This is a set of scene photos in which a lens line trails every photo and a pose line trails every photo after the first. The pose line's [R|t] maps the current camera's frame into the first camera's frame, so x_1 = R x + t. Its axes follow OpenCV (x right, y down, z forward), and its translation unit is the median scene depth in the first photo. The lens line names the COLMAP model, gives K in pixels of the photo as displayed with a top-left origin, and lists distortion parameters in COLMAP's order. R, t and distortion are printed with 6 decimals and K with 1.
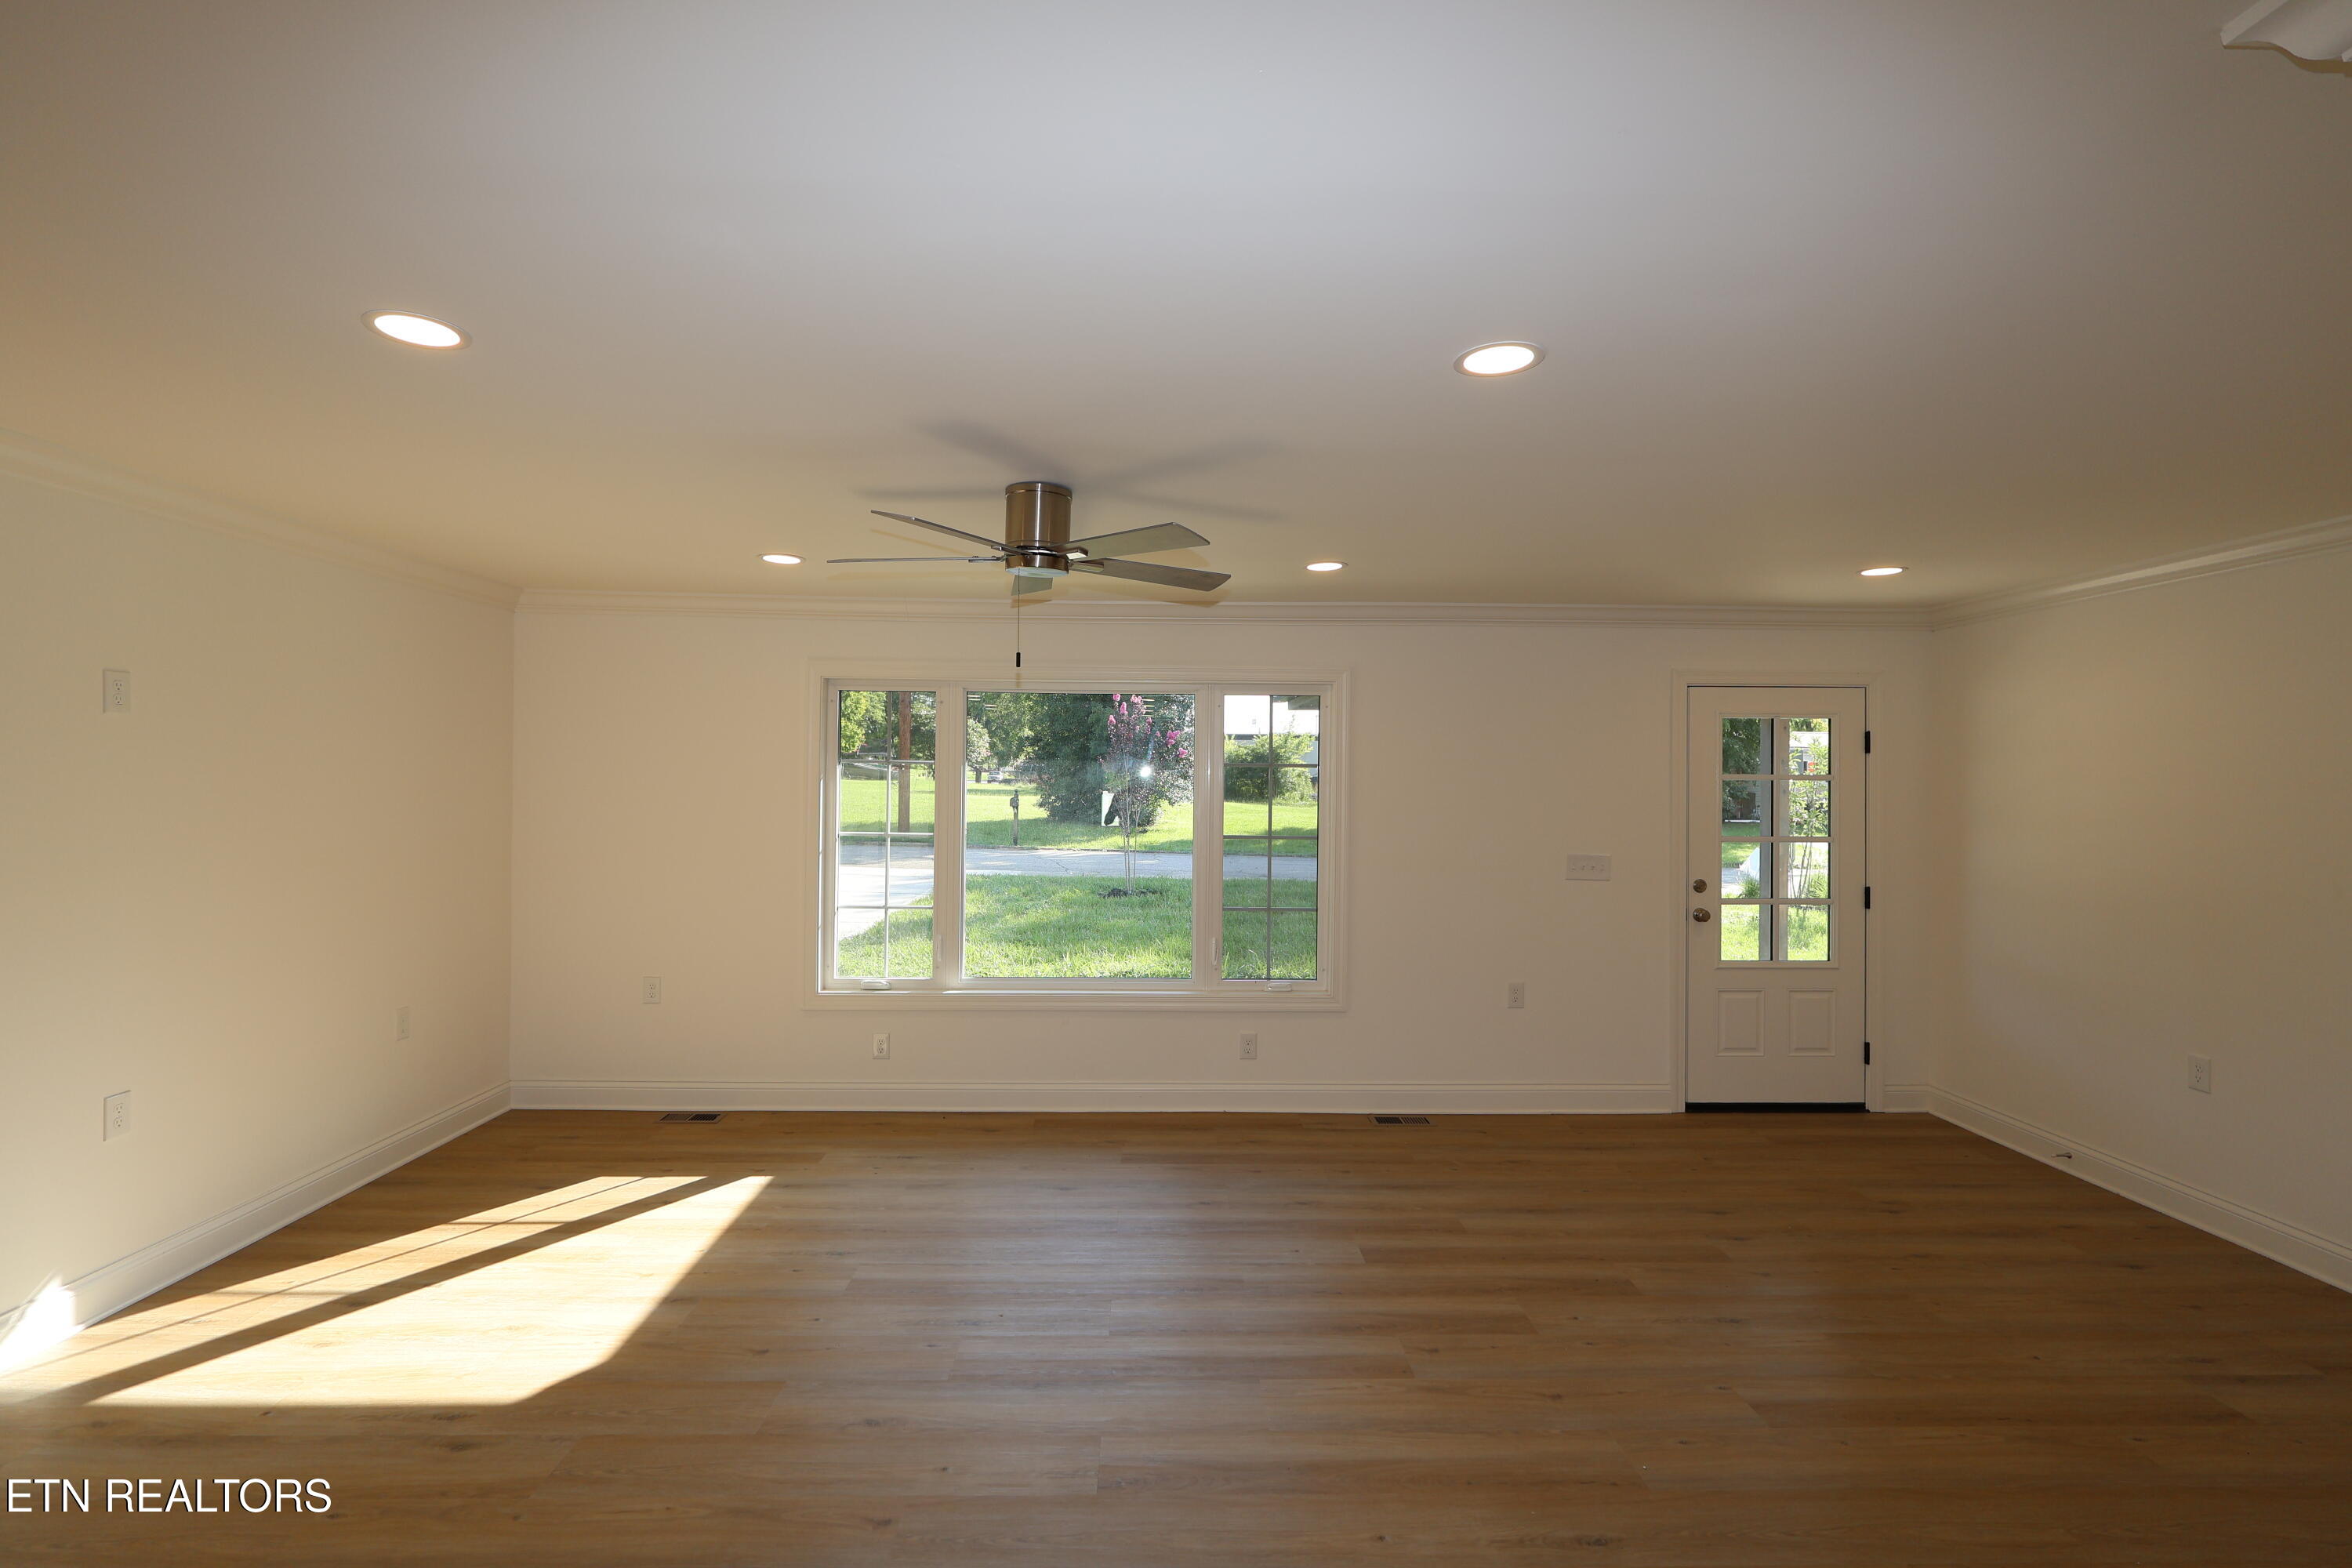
lens RADIAL K [[1101.4, 0, 1176.0], [0, 1101.4, 784.0], [0, 0, 1]] dist [-0.004301, -0.000327]
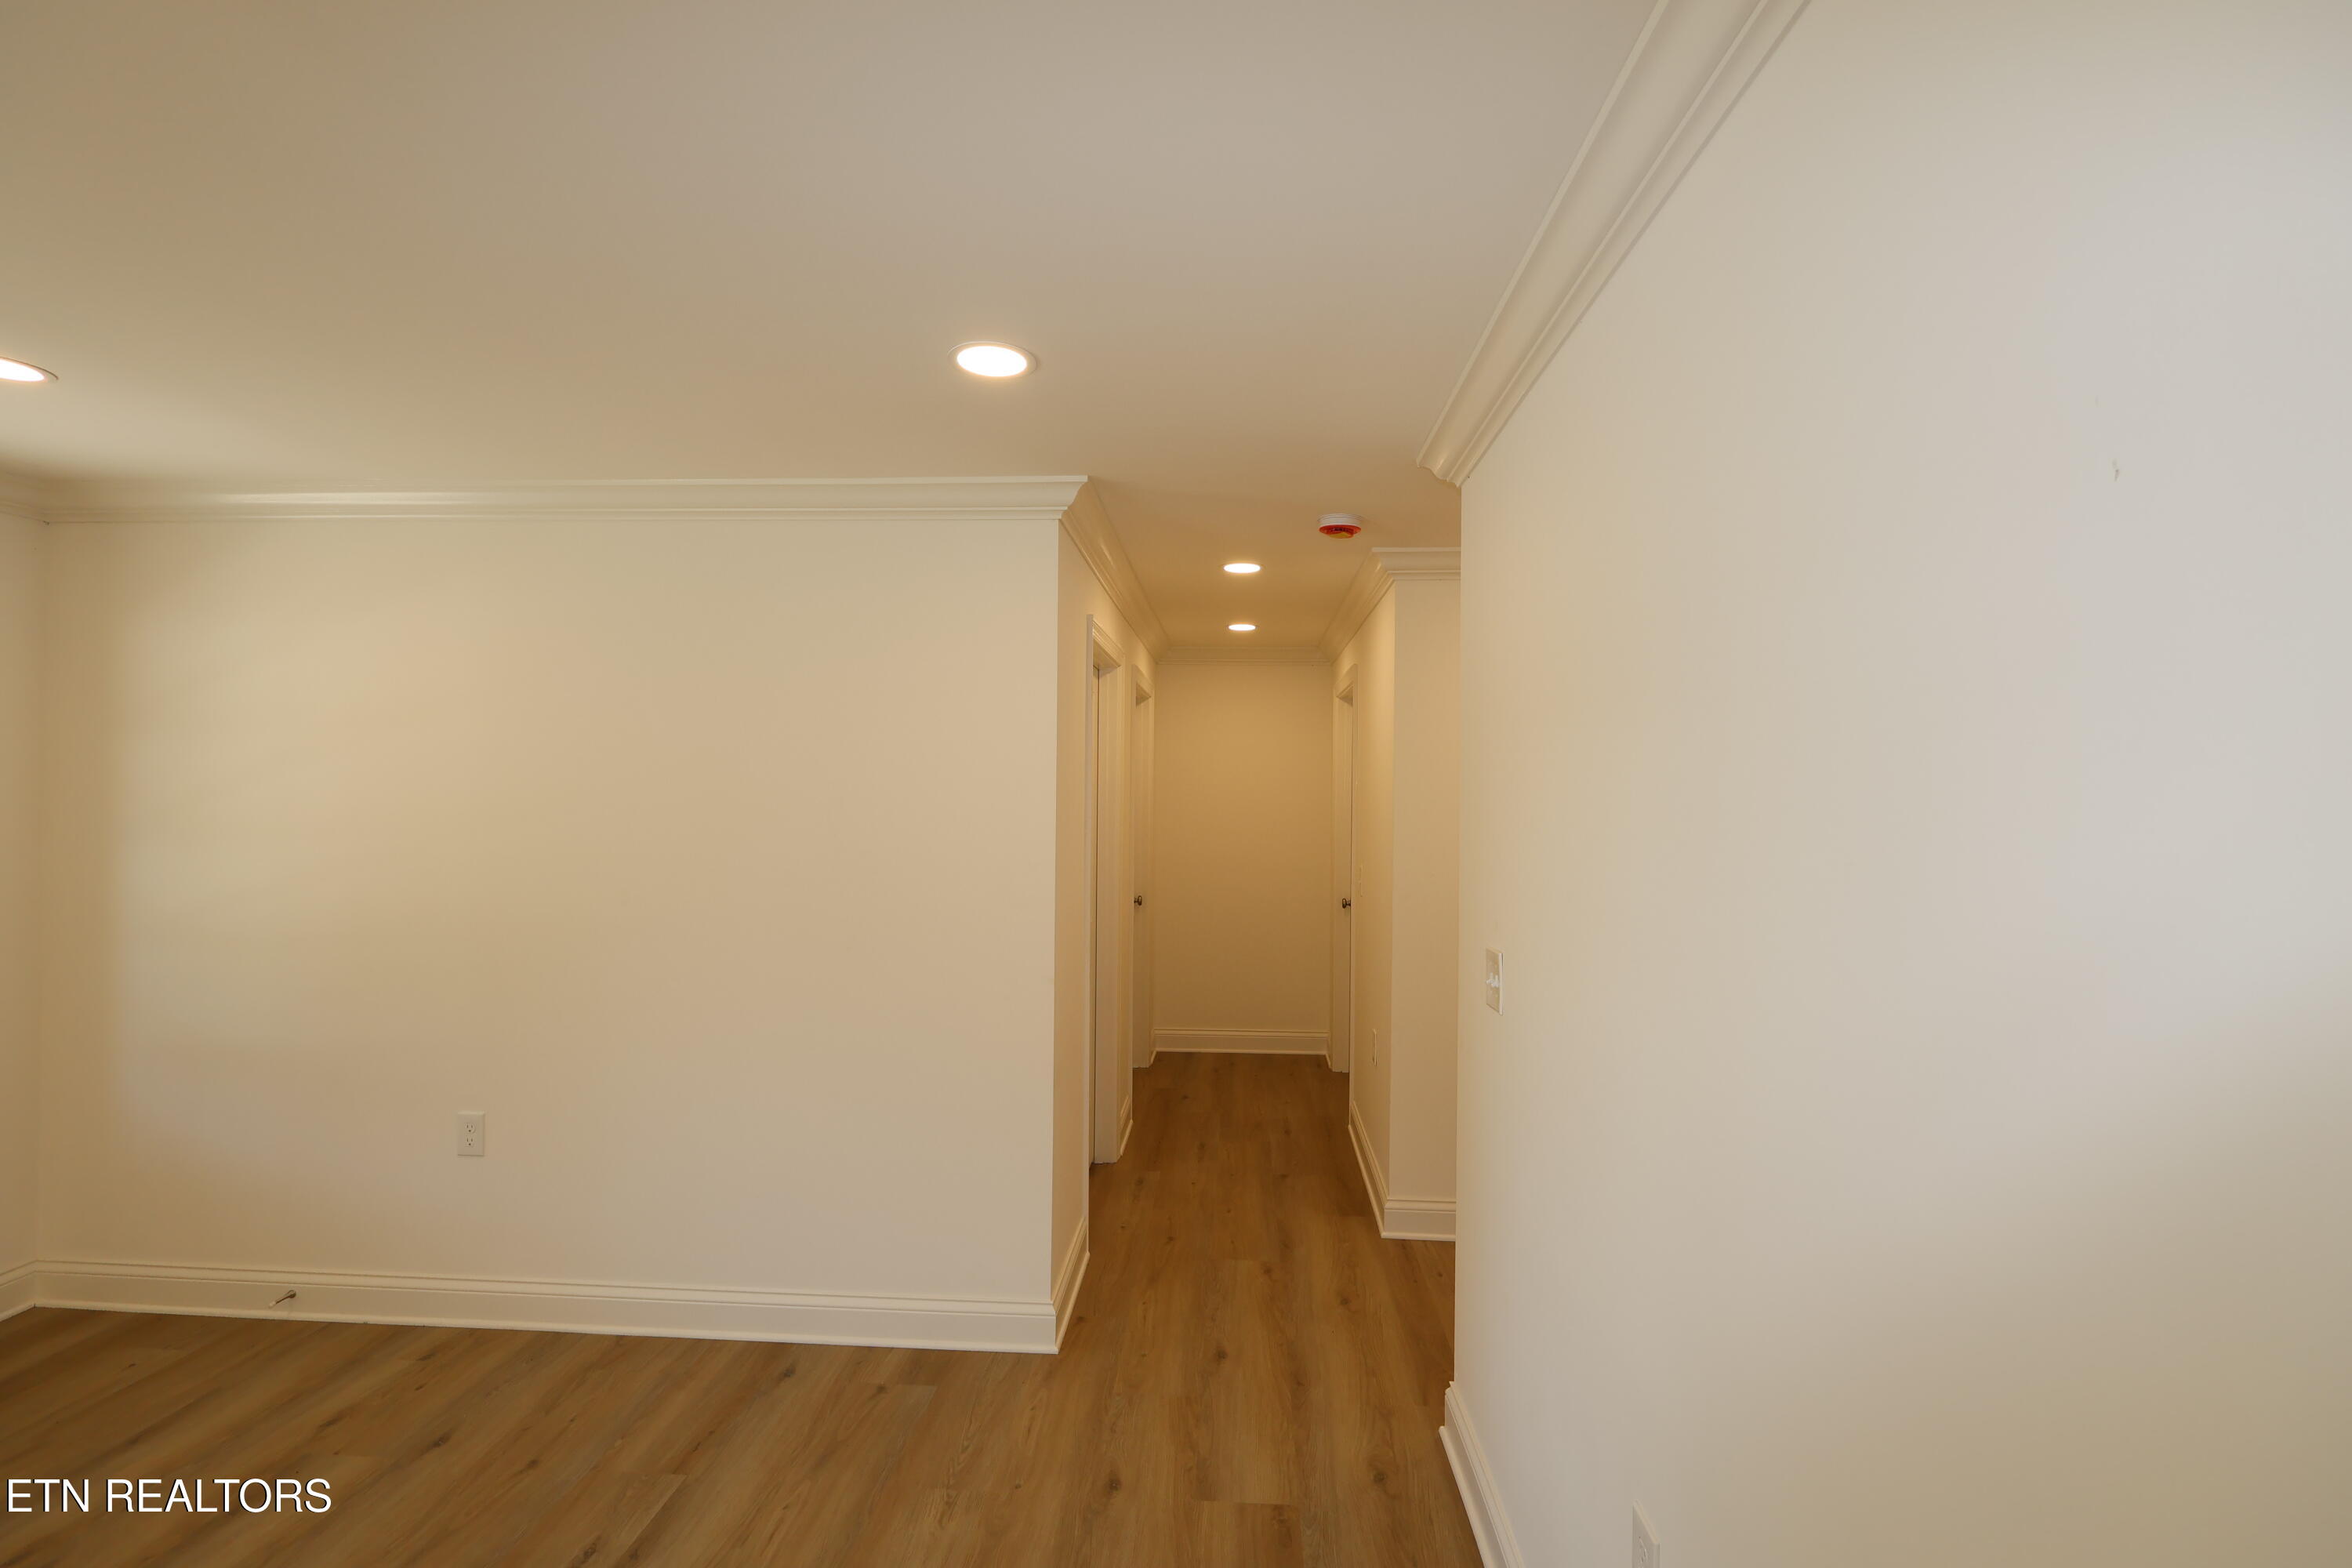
lens RADIAL K [[1101.4, 0, 1176.0], [0, 1101.4, 784.0], [0, 0, 1]] dist [-0.004301, -0.000327]
pose [[0.103587, -0.004880, 0.994608, 0.188981], [-0.006148, 0.999966, 0.005547, -0.000447], [-0.994601, -0.006689, 0.103553, 0.406858]]
